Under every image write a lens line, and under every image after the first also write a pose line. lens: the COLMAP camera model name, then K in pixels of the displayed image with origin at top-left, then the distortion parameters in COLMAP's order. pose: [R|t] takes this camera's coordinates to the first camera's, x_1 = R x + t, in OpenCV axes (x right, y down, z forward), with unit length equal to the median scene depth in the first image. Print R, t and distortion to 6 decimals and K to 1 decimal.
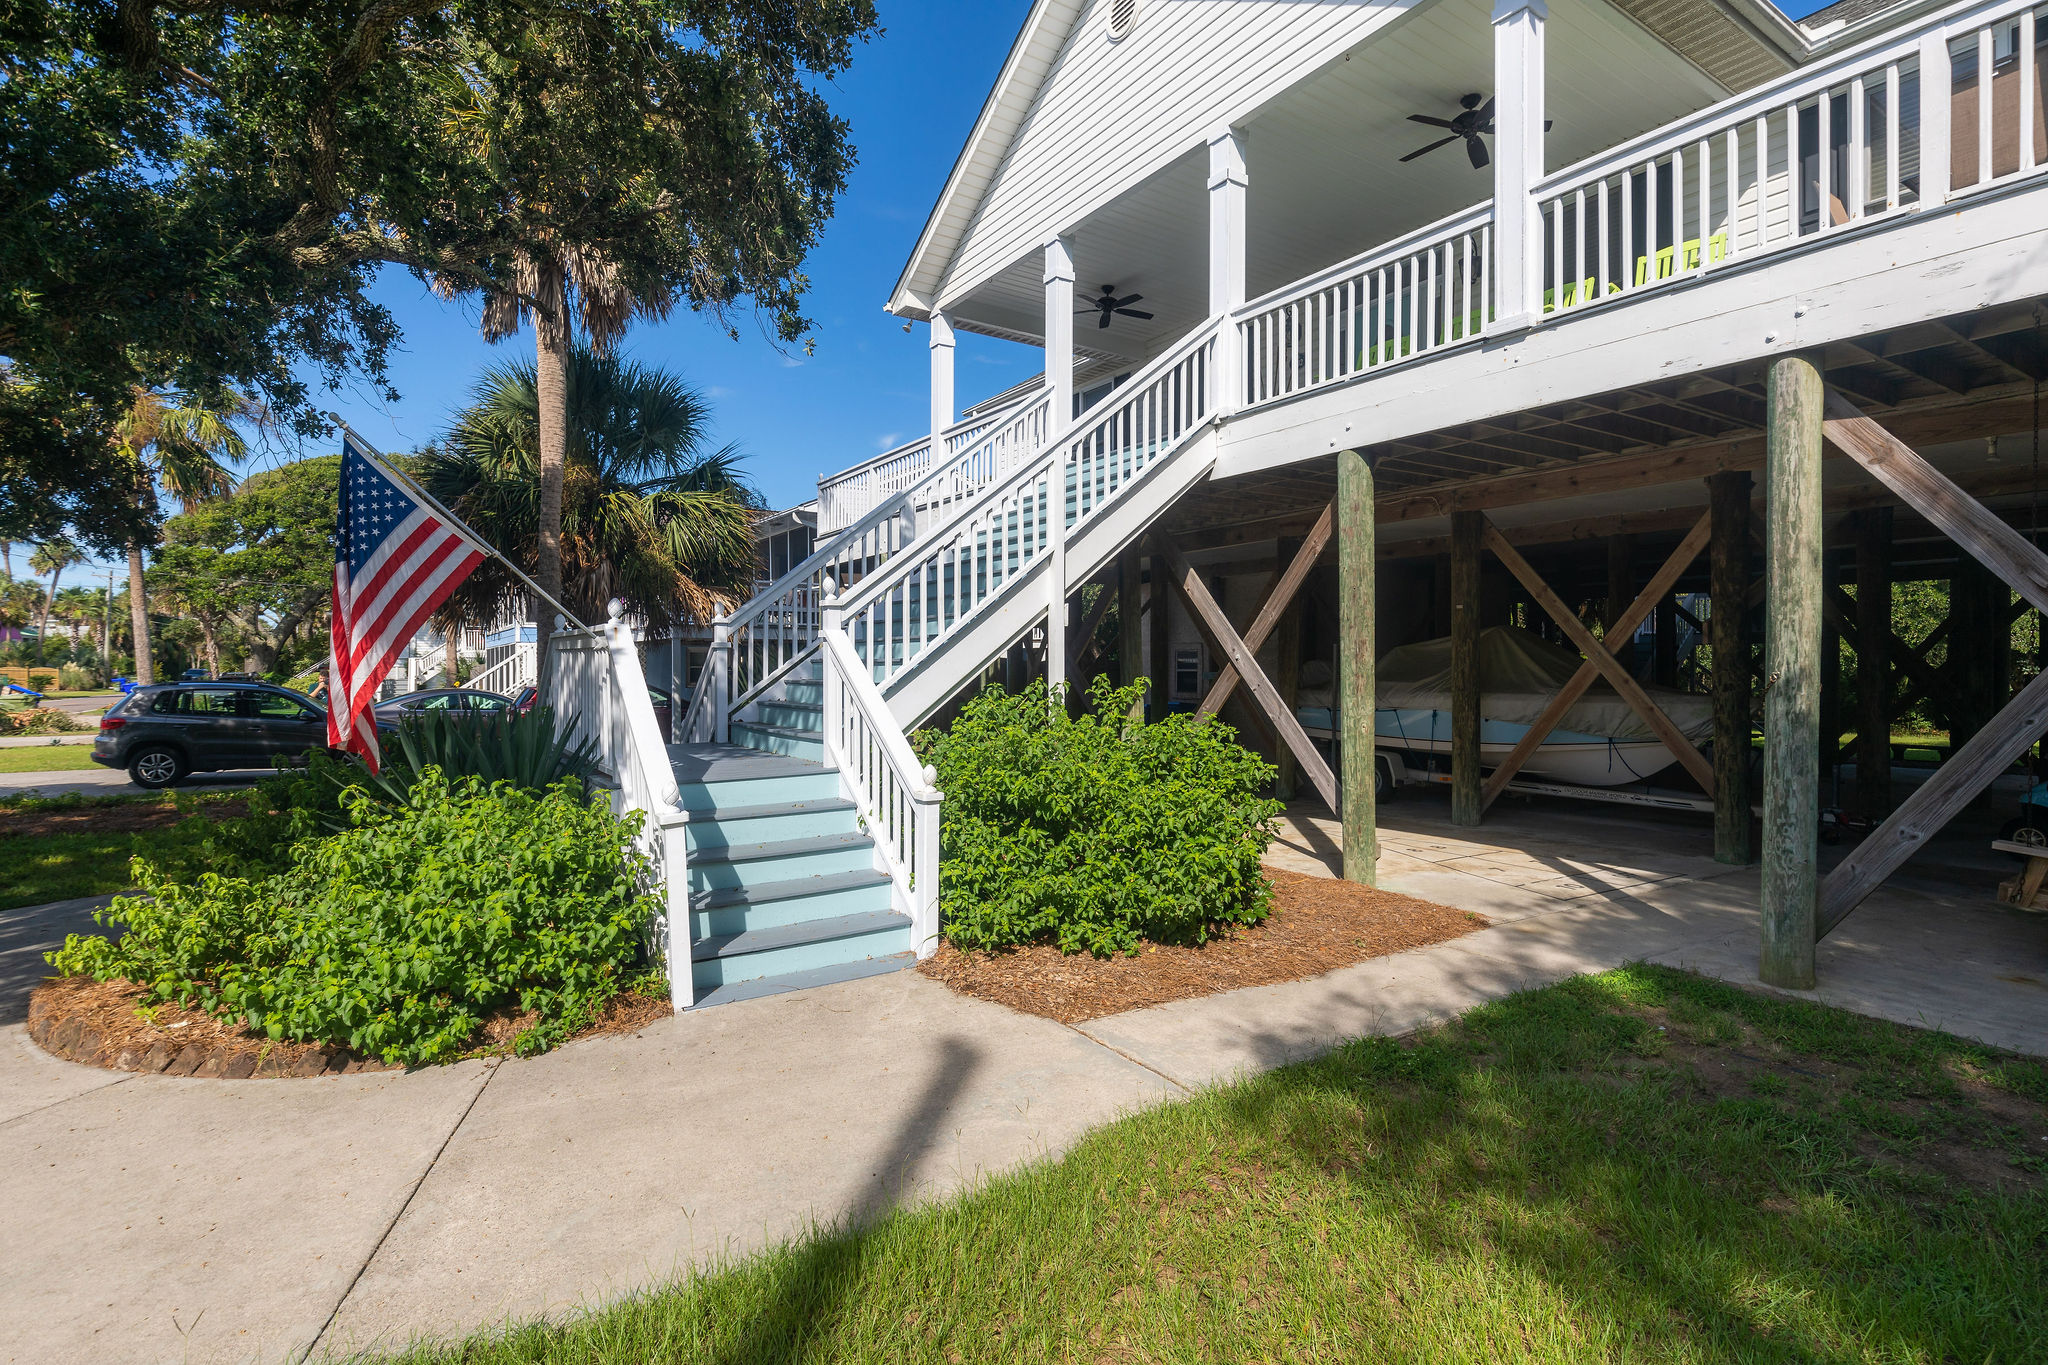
lens RADIAL K [[998.2, 0, 1009.6], [0, 998.2, 665.7], [0, 0, 1]] dist [-0.009375, 0.001847]
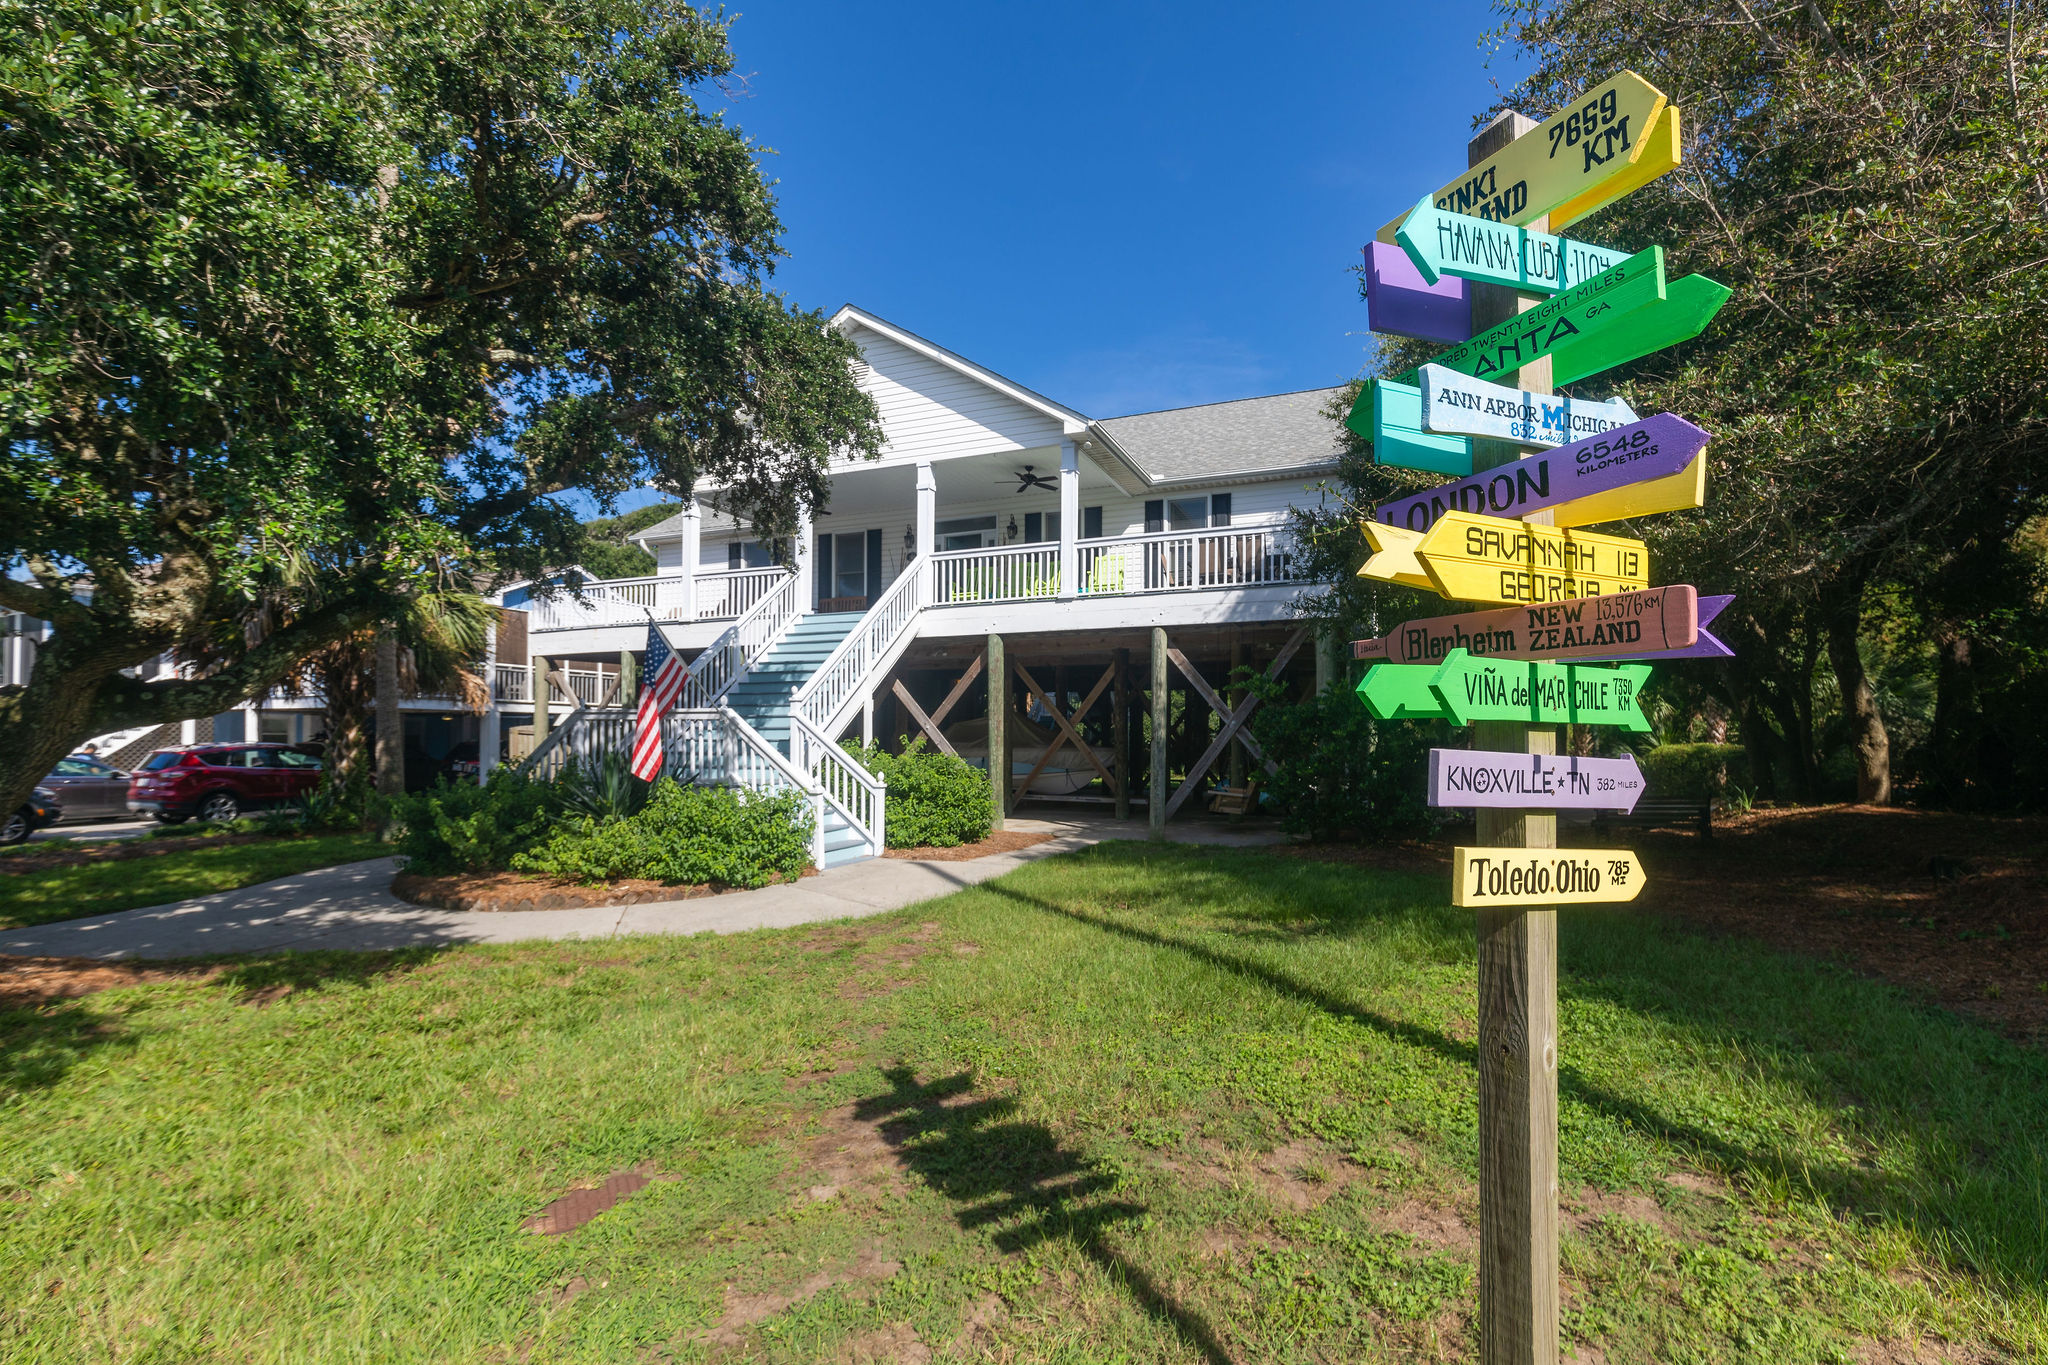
lens RADIAL K [[955.0, 0, 1012.3], [0, 955.0, 726.0], [0, 0, 1]] dist [0.012043, -0.003483]
pose [[0.829770, 0.009293, 0.558028, -1.080154], [-0.001804, 0.999901, -0.013970, 0.022621], [-0.558102, 0.010586, 0.829705, -1.038906]]
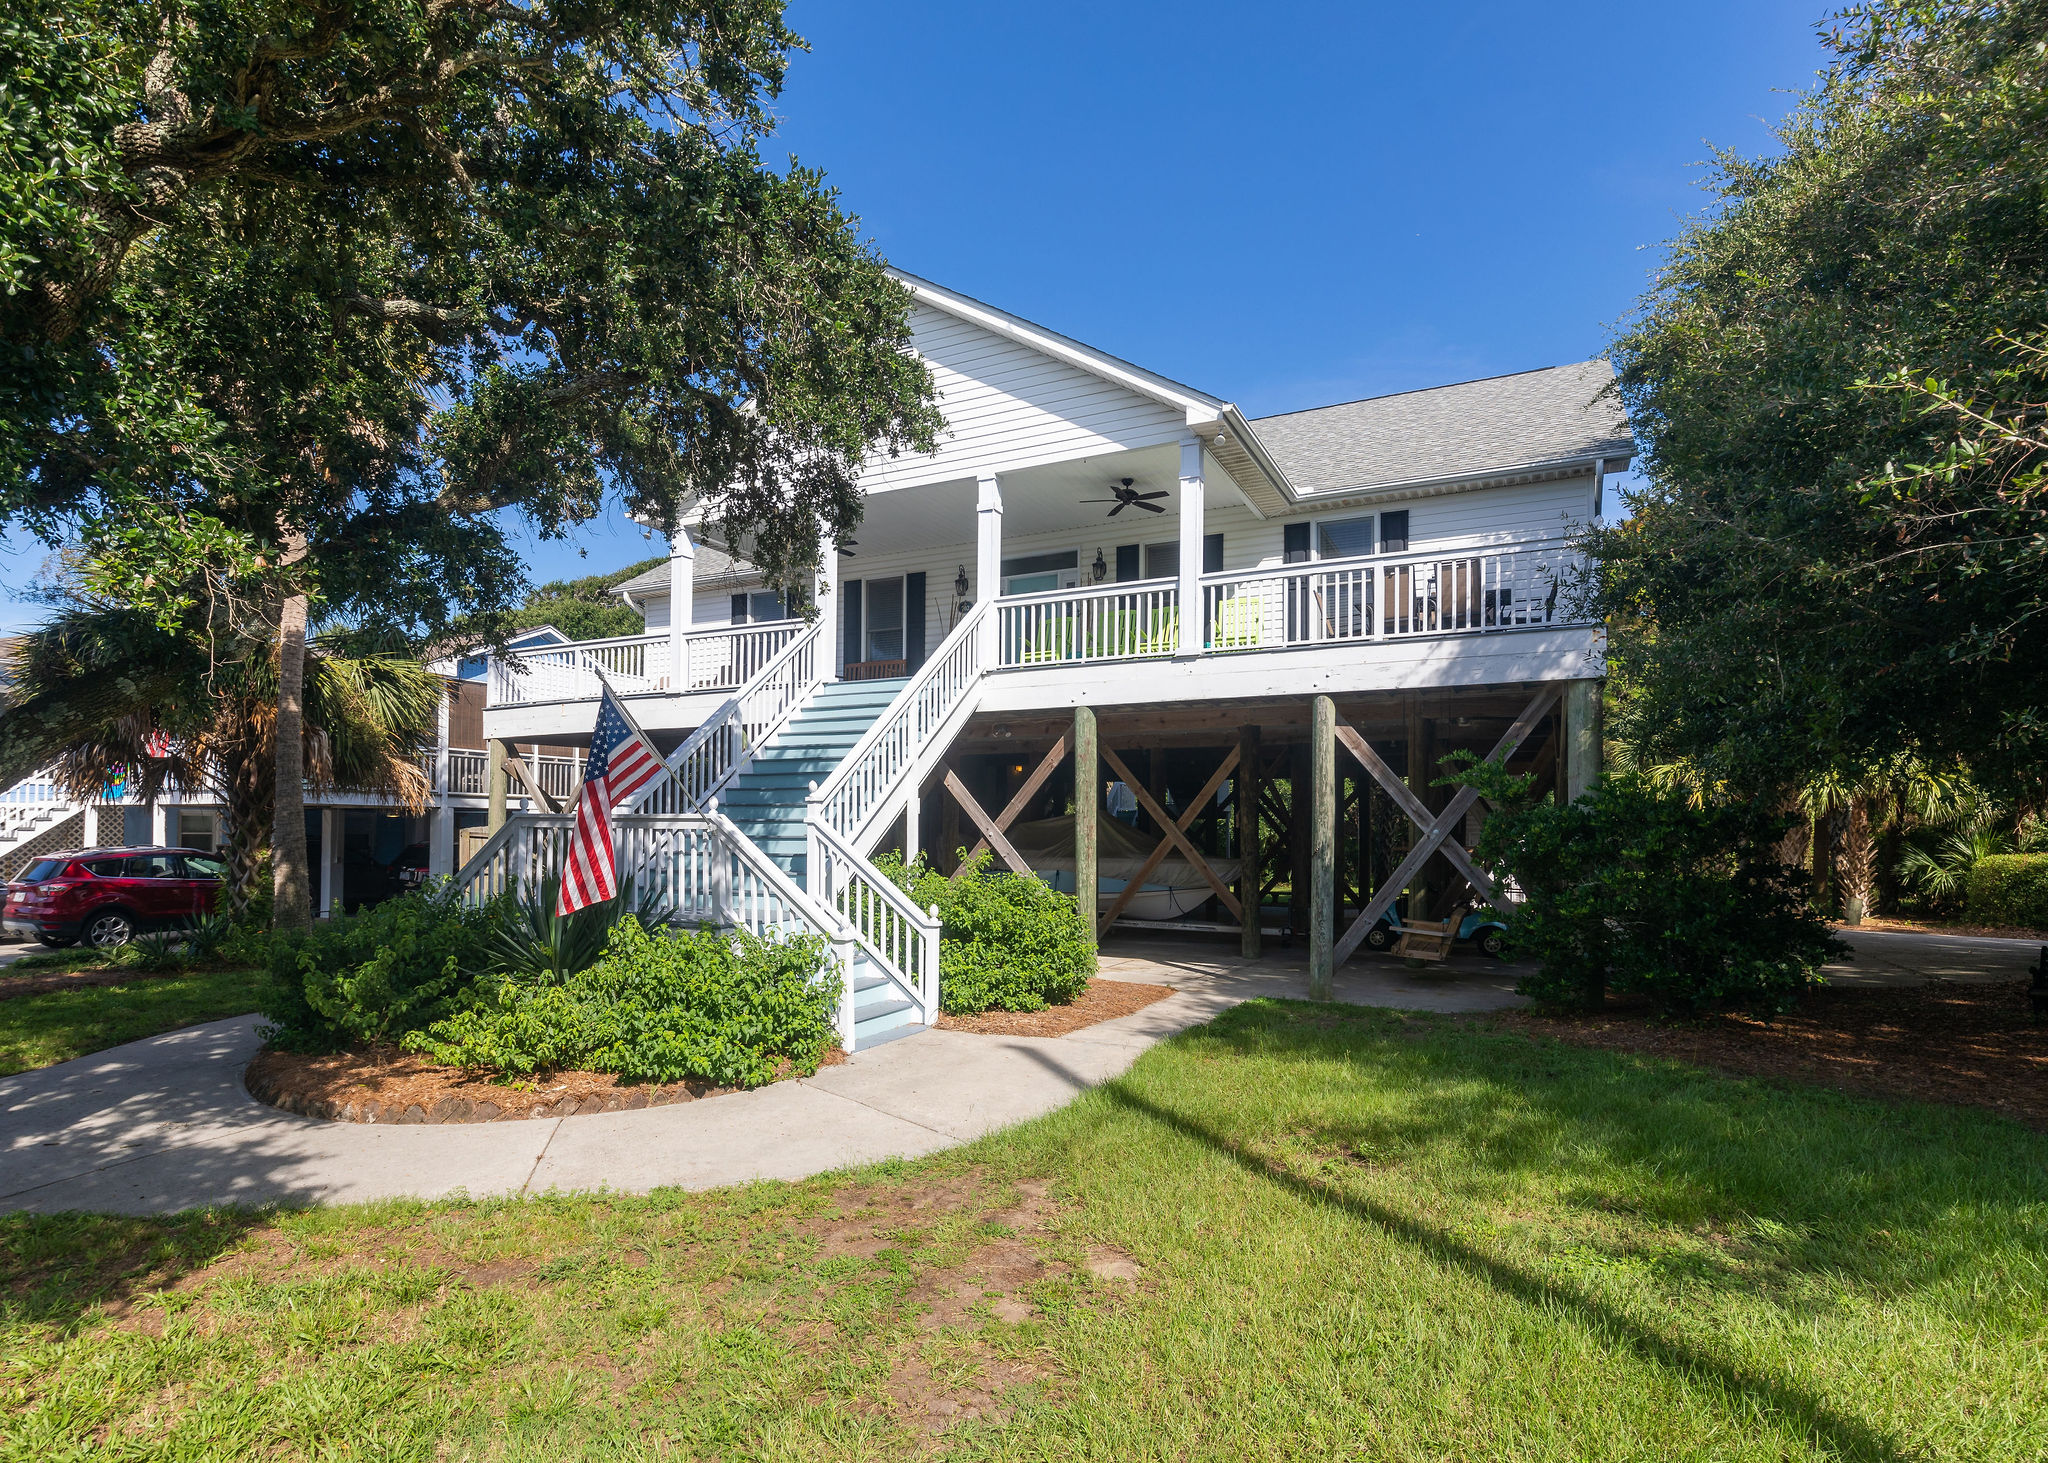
lens RADIAL K [[1106.1, 0, 969.0], [0, 1106.1, 805.0], [0, 0, 1]] dist [0.013998, -0.001233]
pose [[0.874111, 0.015921, 0.485465, -0.915361], [-0.004905, 0.999701, -0.023954, -0.019633], [-0.485701, 0.018557, 0.873928, -0.617185]]
